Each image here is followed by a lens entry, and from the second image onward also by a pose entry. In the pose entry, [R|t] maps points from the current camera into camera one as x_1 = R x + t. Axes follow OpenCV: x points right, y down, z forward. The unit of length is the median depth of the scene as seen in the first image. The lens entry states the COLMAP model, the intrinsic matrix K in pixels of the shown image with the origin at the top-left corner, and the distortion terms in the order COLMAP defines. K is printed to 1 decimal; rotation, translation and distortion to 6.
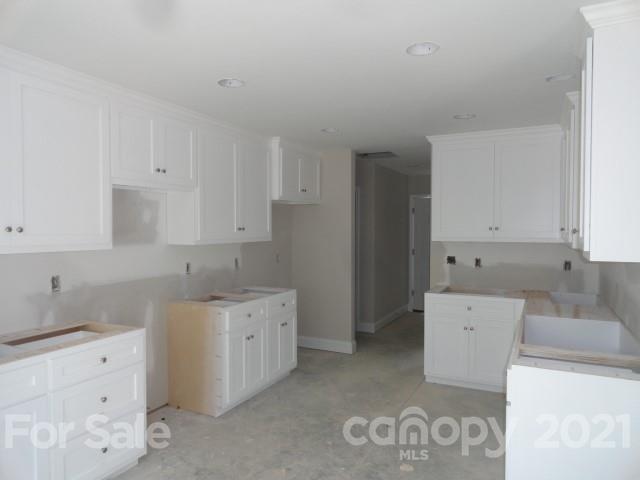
lens RADIAL K [[438.3, 0, 320.0], [0, 438.3, 240.0], [0, 0, 1]] dist [0.003632, 0.000774]
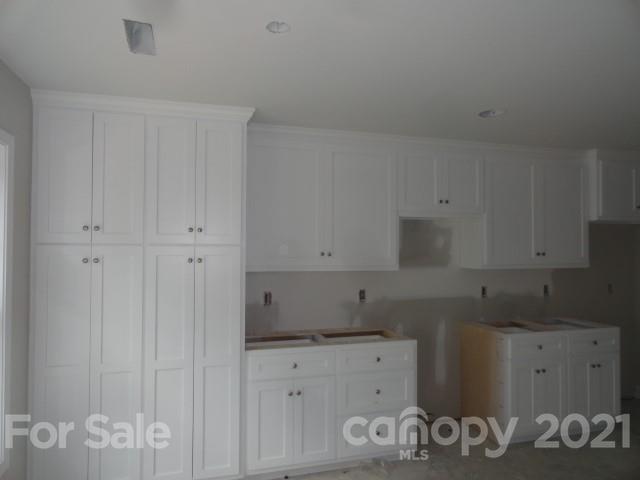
lens RADIAL K [[438.3, 0, 320.0], [0, 438.3, 240.0], [0, 0, 1]] dist [0.003632, 0.000774]
pose [[0.683337, -0.015983, -0.729928, 0.209898], [-0.021275, 0.998900, -0.041790, -0.006444], [0.729793, 0.044086, 0.682245, 0.011867]]
